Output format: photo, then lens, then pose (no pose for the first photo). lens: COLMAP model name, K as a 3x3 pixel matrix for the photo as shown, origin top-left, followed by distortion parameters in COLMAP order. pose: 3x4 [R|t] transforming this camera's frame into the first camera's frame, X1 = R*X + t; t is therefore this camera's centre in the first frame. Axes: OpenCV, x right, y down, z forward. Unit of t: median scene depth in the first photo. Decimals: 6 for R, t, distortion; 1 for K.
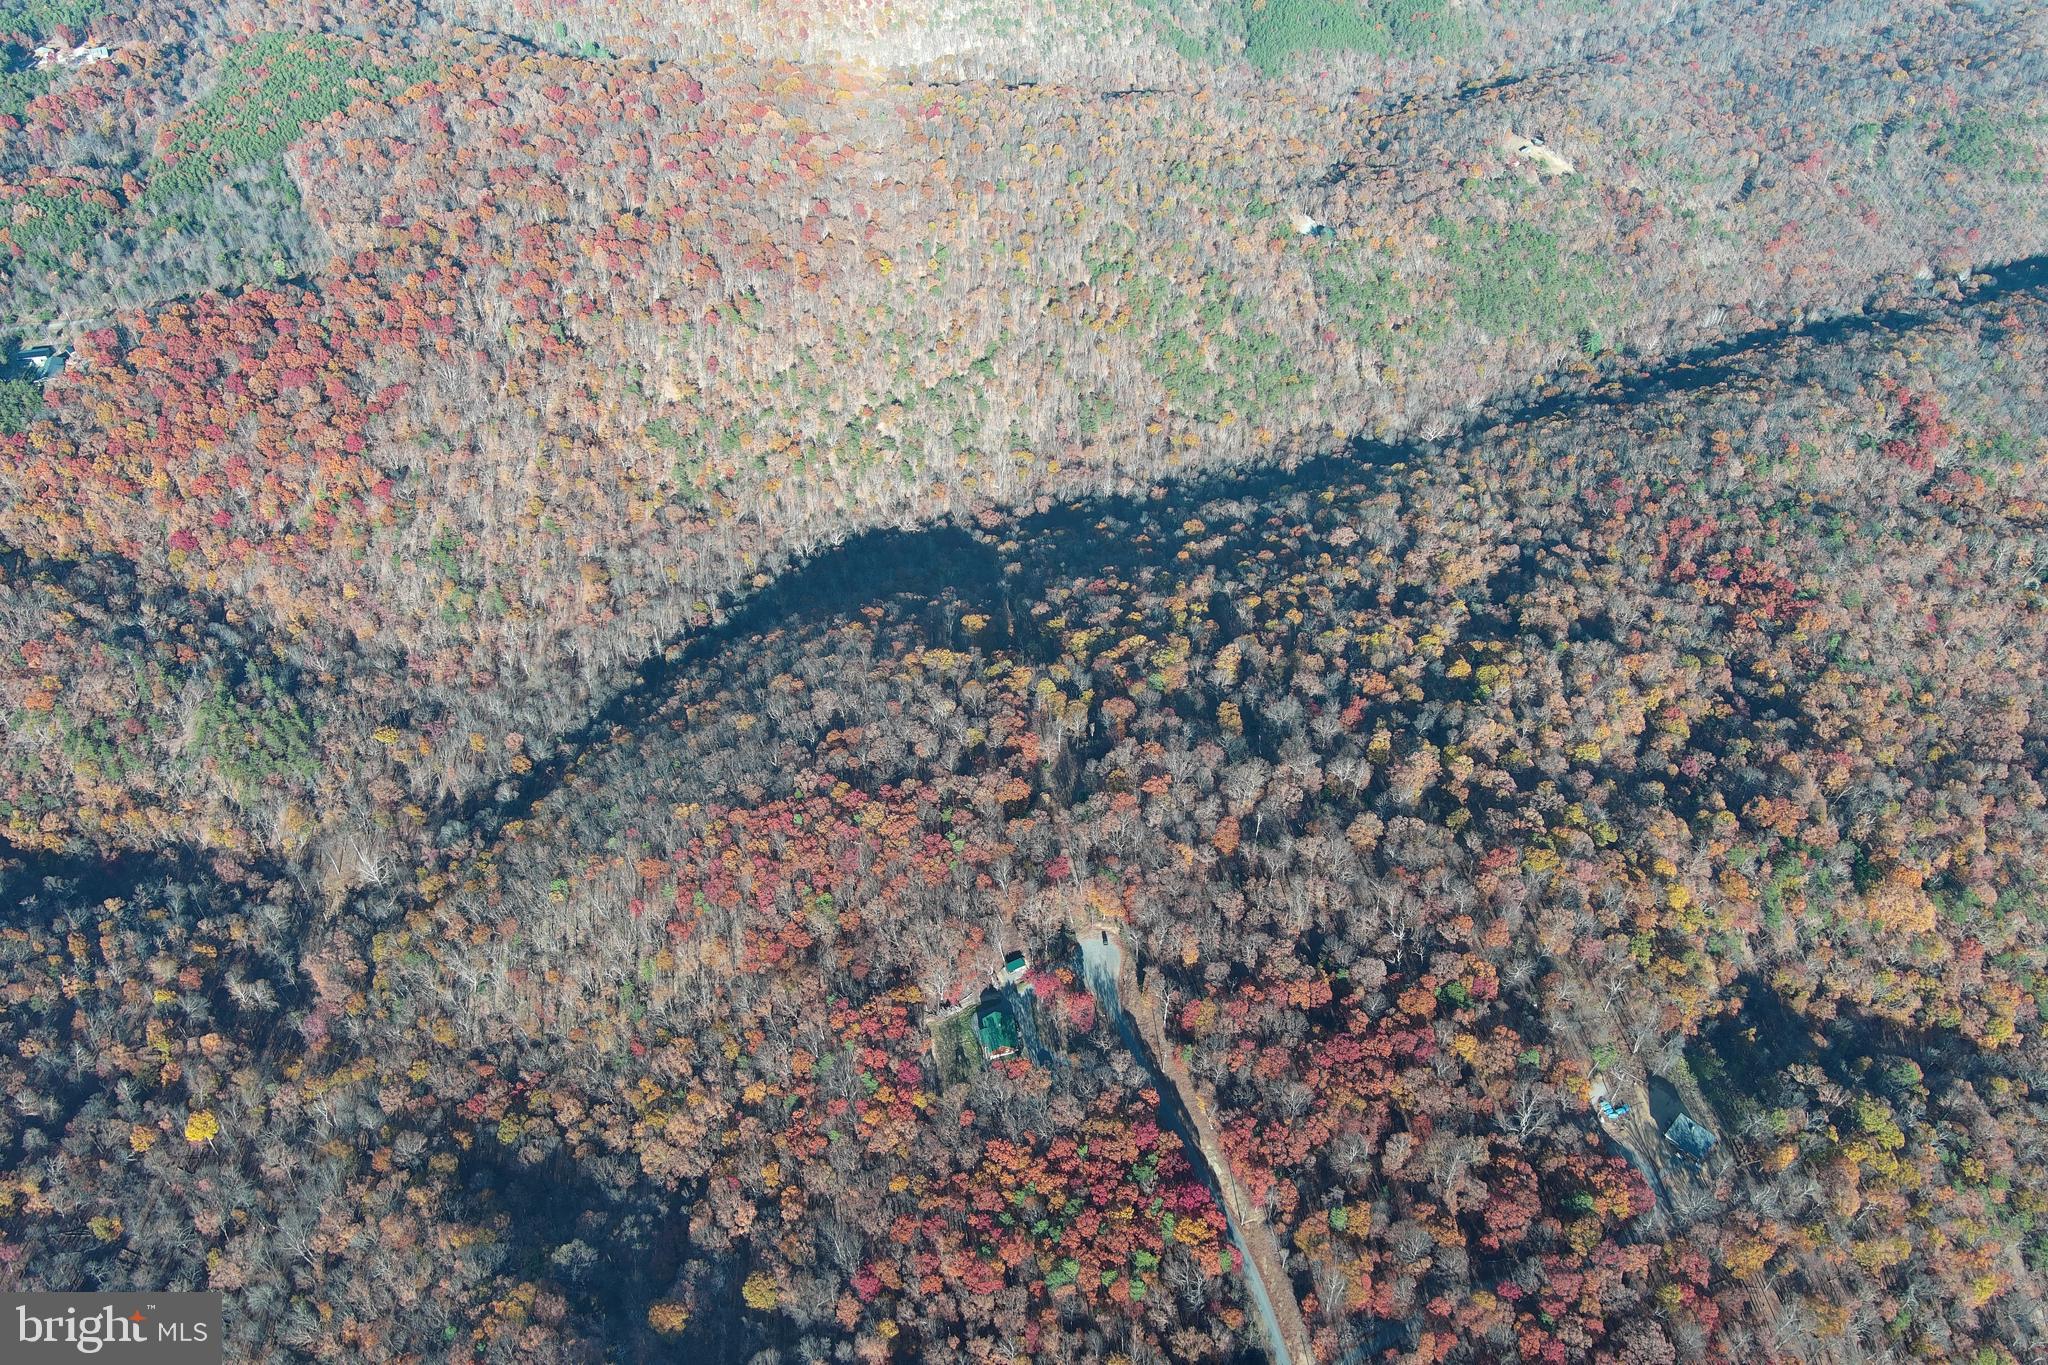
lens RADIAL K [[1592.0, 0, 1014.0], [0, 1592.0, 697.4], [0, 0, 1]] dist [0.022802, -0.017674]
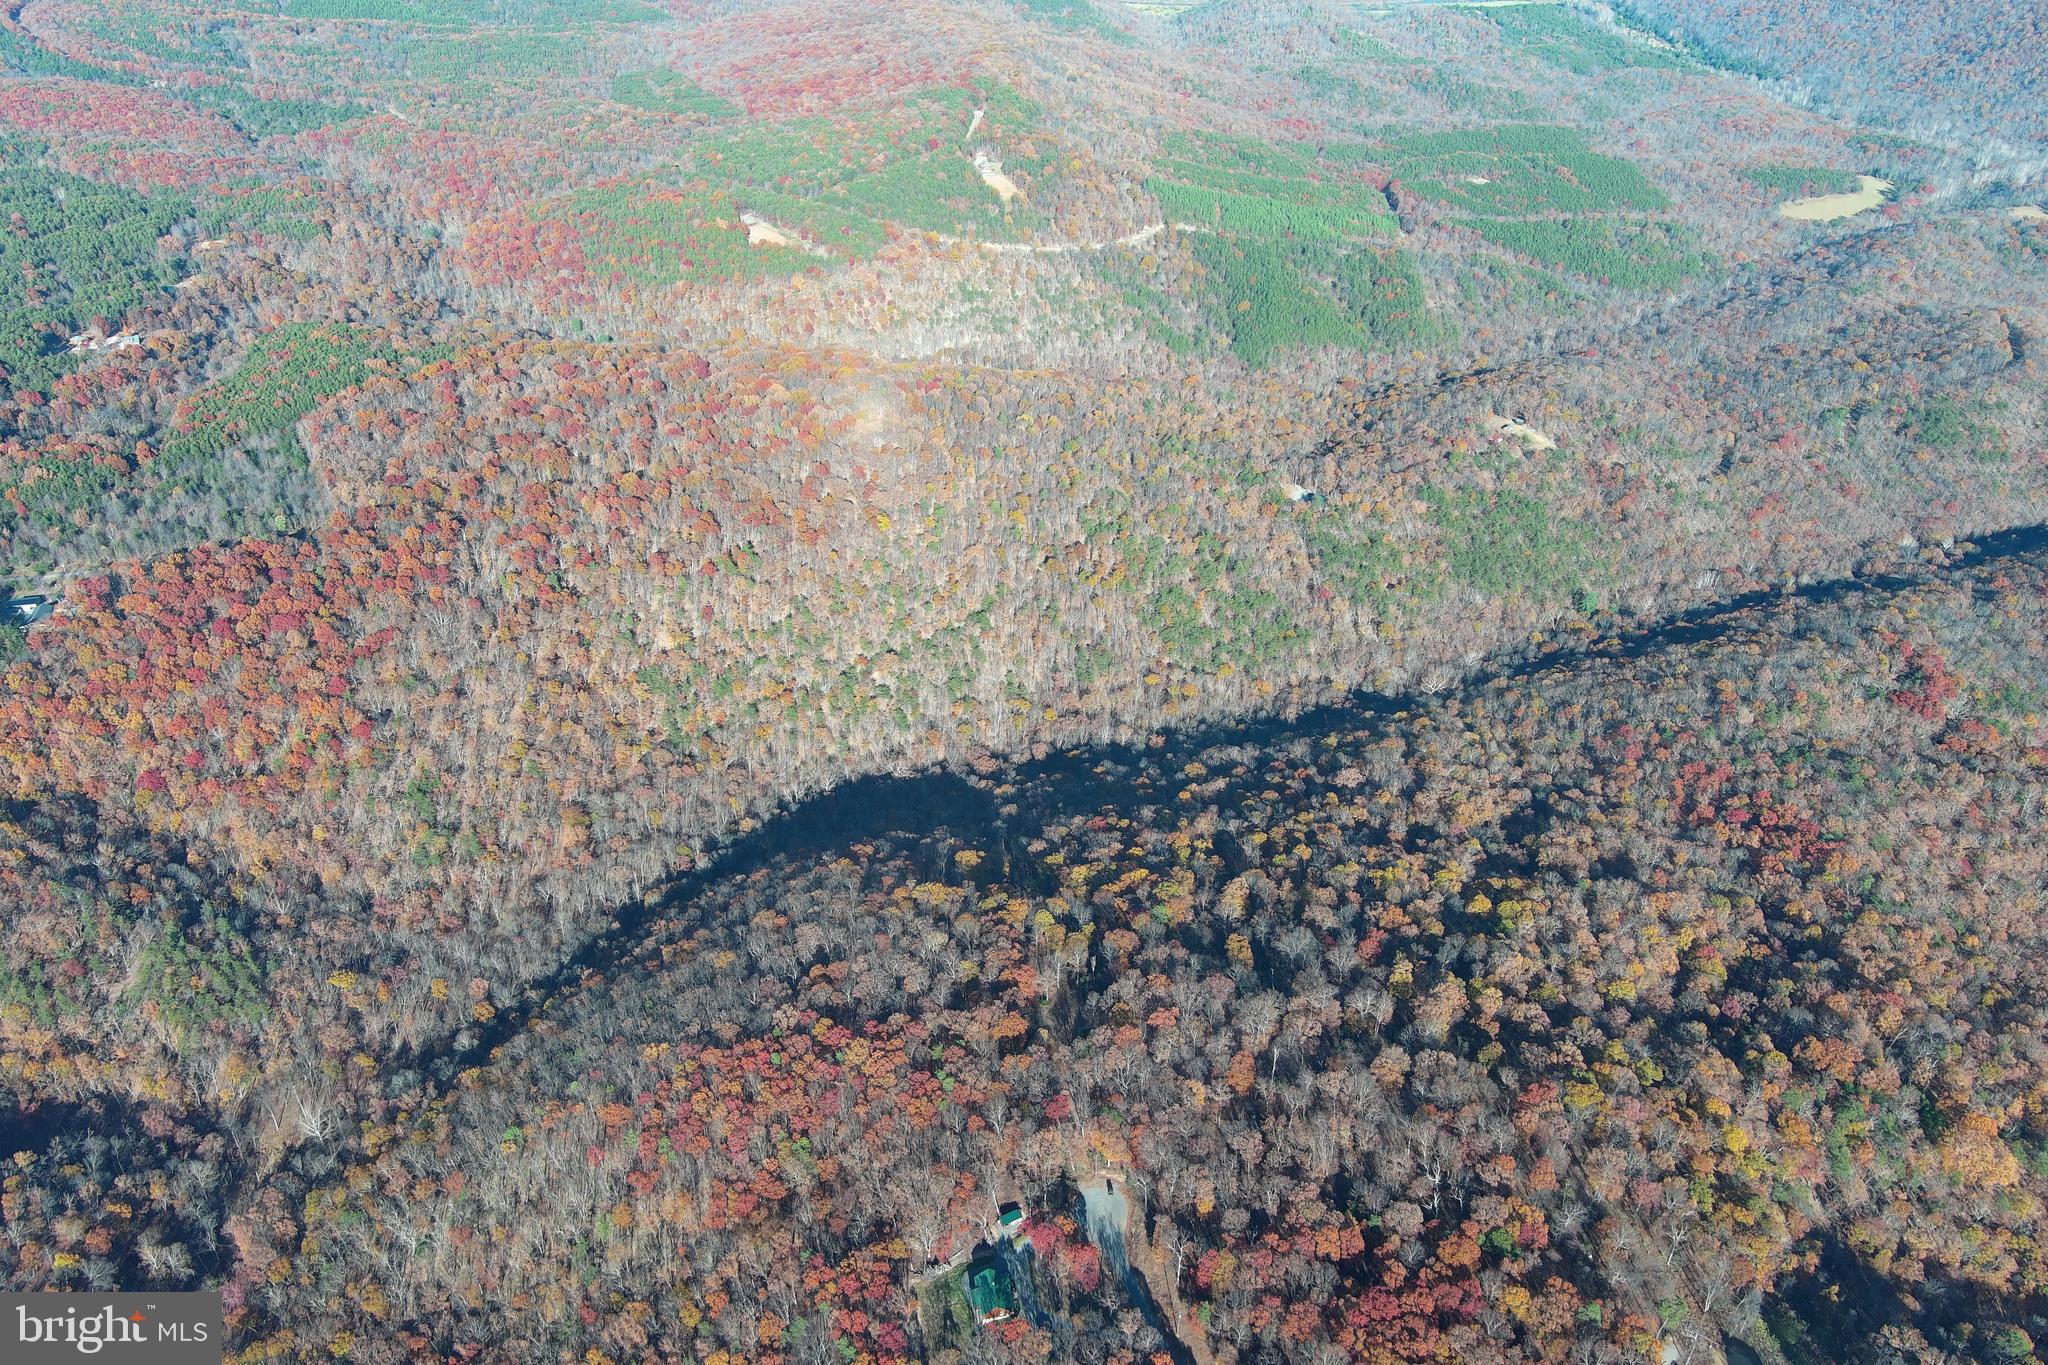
lens RADIAL K [[1592.0, 0, 1015.7], [0, 1592.0, 691.0], [0, 0, 1]] dist [0.022802, -0.017674]
pose [[0.999995, 0.000777, 0.002996, 0.000508], [-0.000171, 0.980400, -0.197018, 0.044775], [-0.003091, 0.197017, 0.980395, 0.044602]]
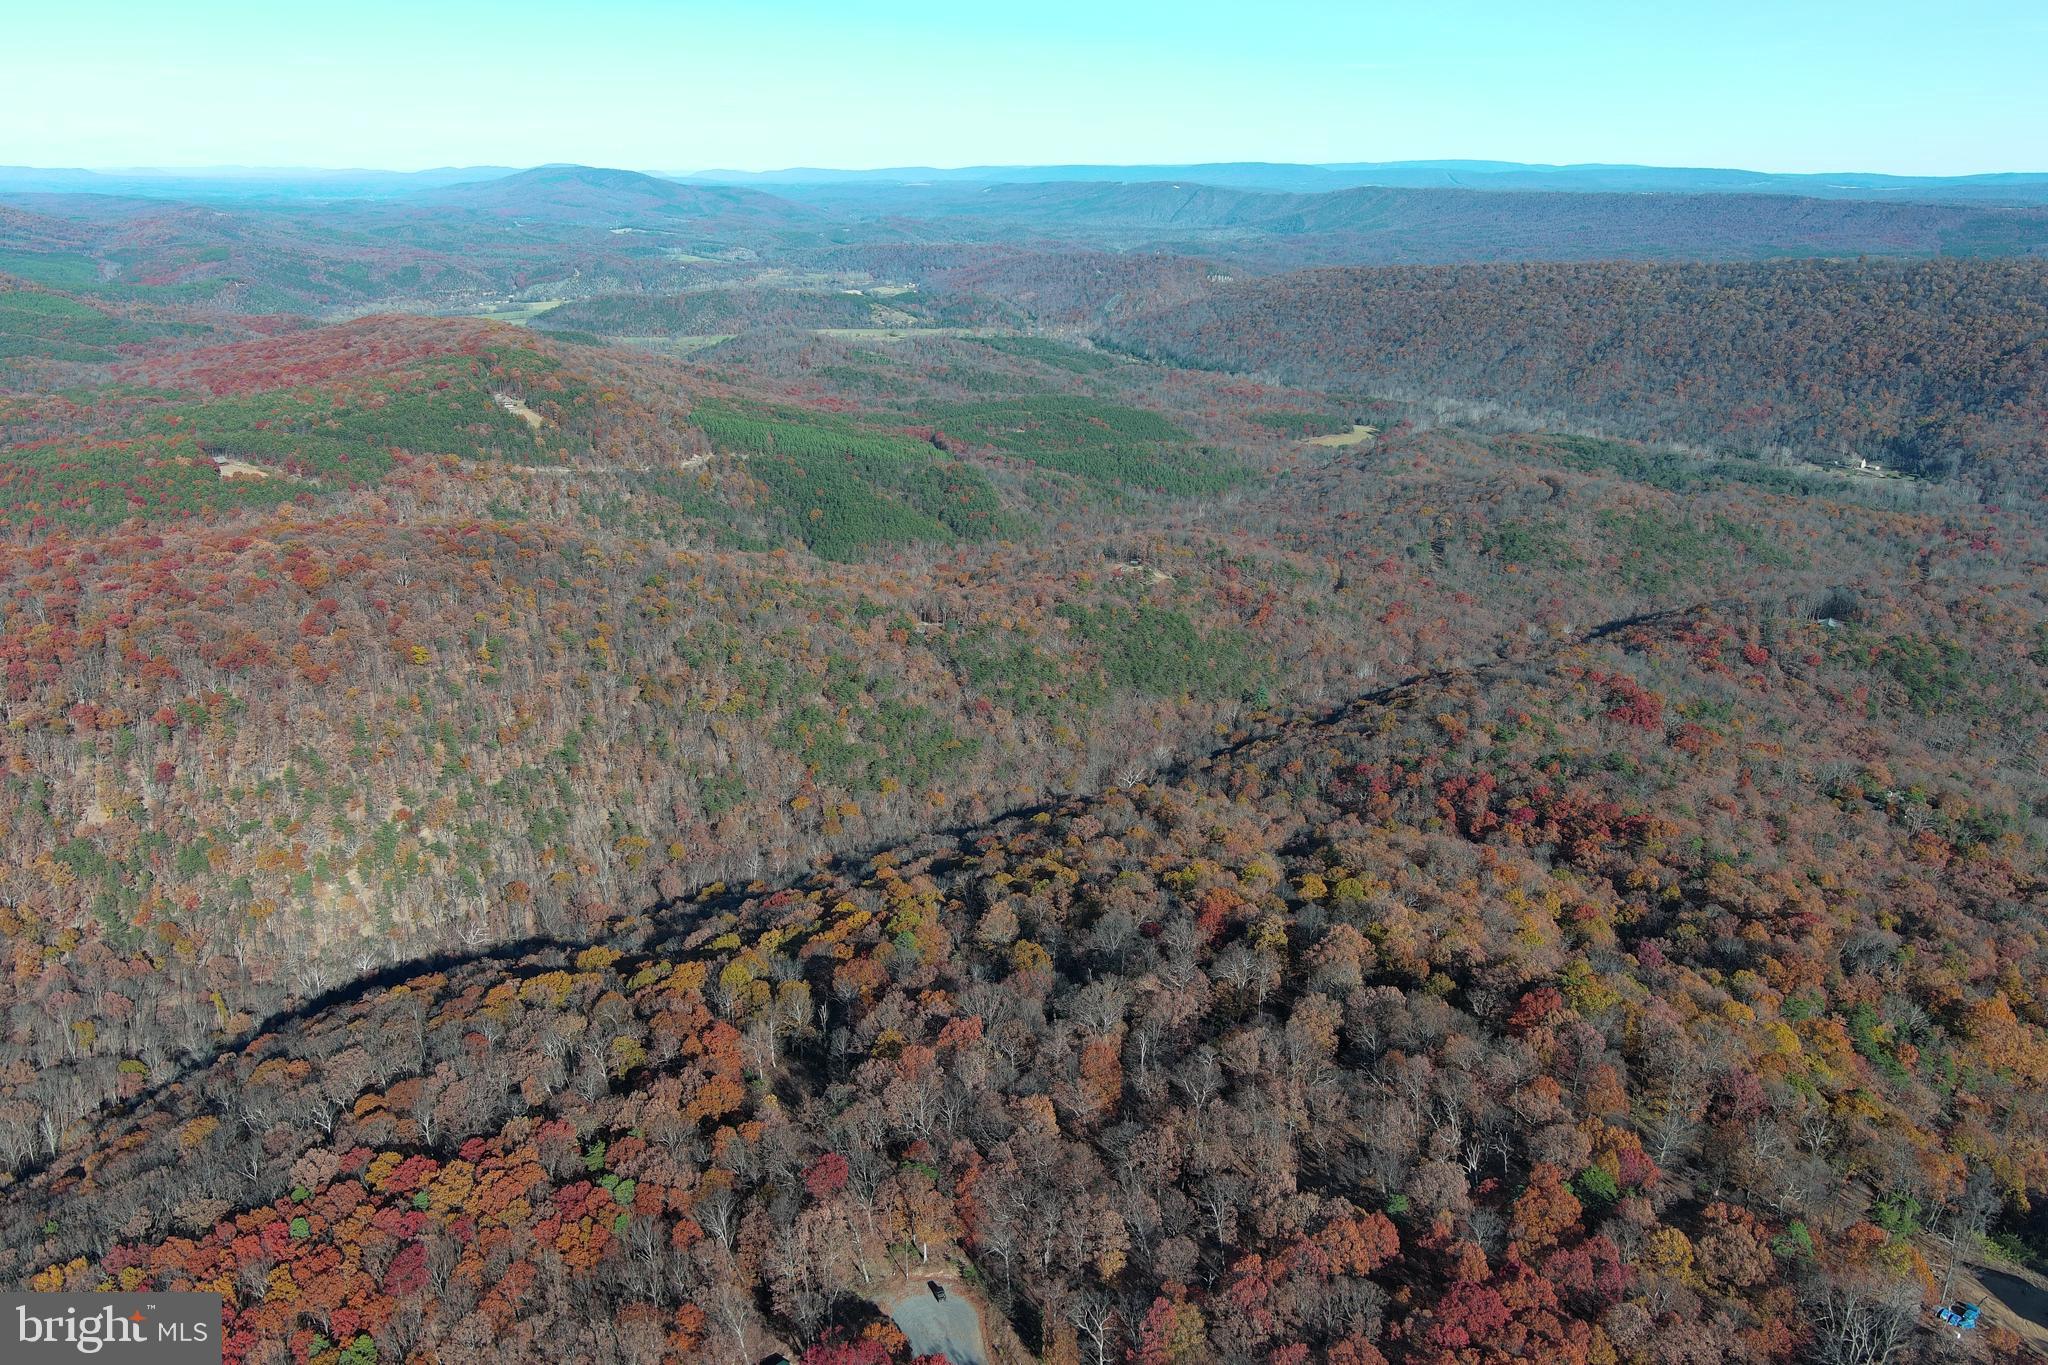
lens RADIAL K [[1592.0, 0, 1024.1], [0, 1592.0, 683.8], [0, 0, 1]] dist [0.022802, -0.017674]
pose [[0.950997, -0.092992, 0.294884, -0.043231], [0.213081, 0.888182, -0.407097, 0.162463], [-0.224054, 0.449983, 0.864474, 0.374308]]
